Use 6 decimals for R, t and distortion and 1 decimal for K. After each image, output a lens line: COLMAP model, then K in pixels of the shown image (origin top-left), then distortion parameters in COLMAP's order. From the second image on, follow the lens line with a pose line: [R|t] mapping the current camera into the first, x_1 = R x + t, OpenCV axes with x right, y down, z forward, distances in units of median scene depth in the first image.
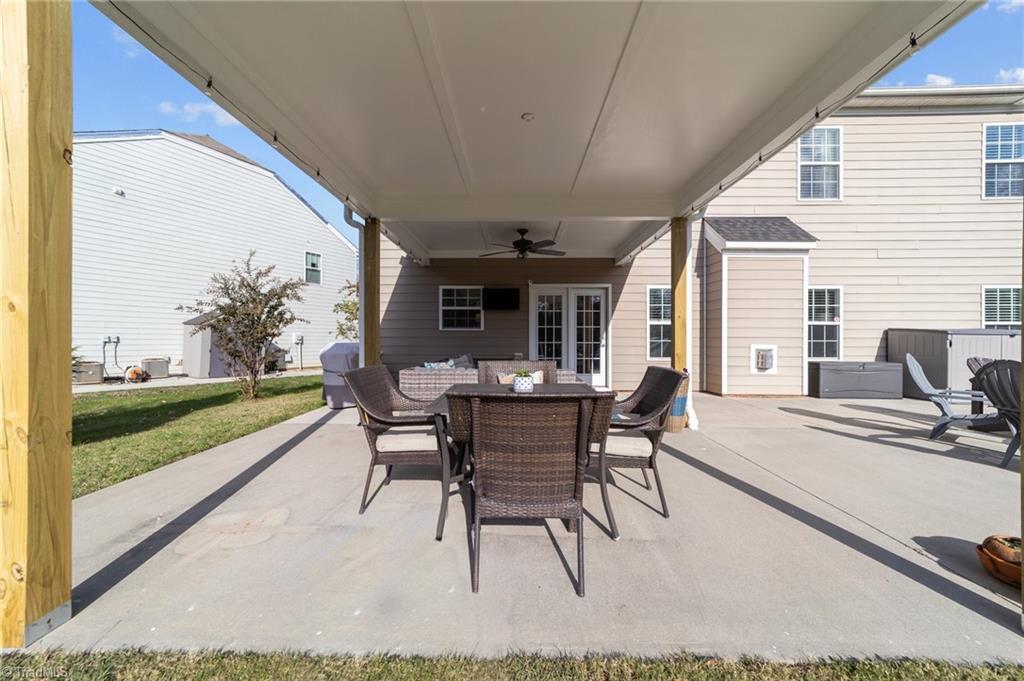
lens RADIAL K [[393.8, 0, 509.2], [0, 393.8, 343.3], [0, 0, 1]] dist [-0.001384, -0.000314]
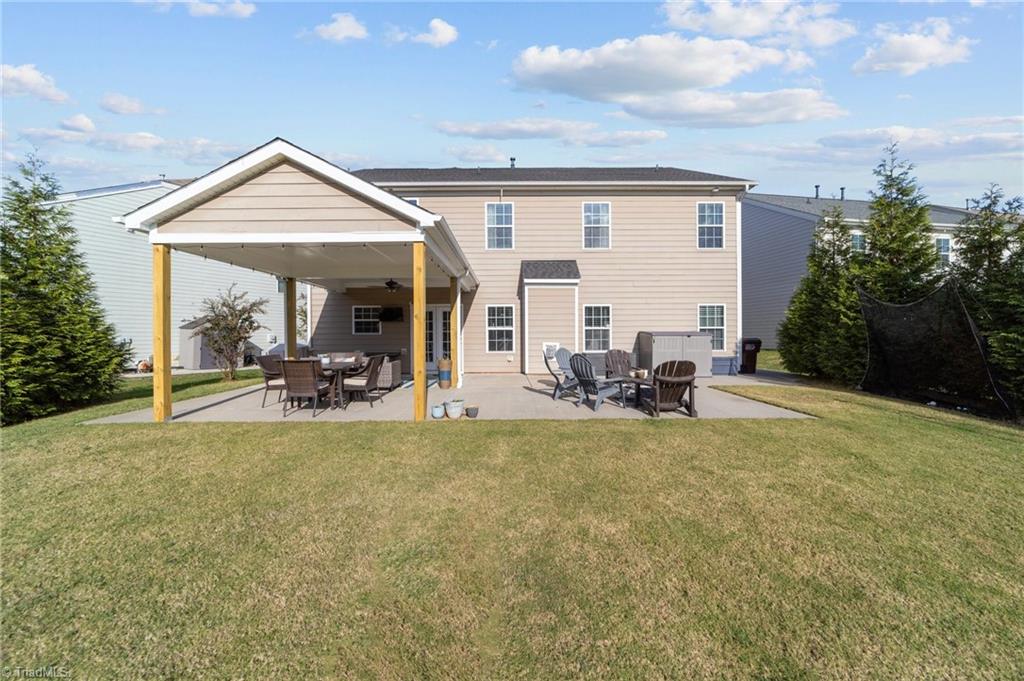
lens RADIAL K [[393.8, 0, 509.4], [0, 393.8, 335.3], [0, 0, 1]] dist [-0.001384, -0.000314]
pose [[0.999766, -0.007059, 0.020429, 0.399386], [0.007225, 0.999941, -0.008050, -0.012393], [-0.020371, 0.008195, 0.999759, -0.550522]]
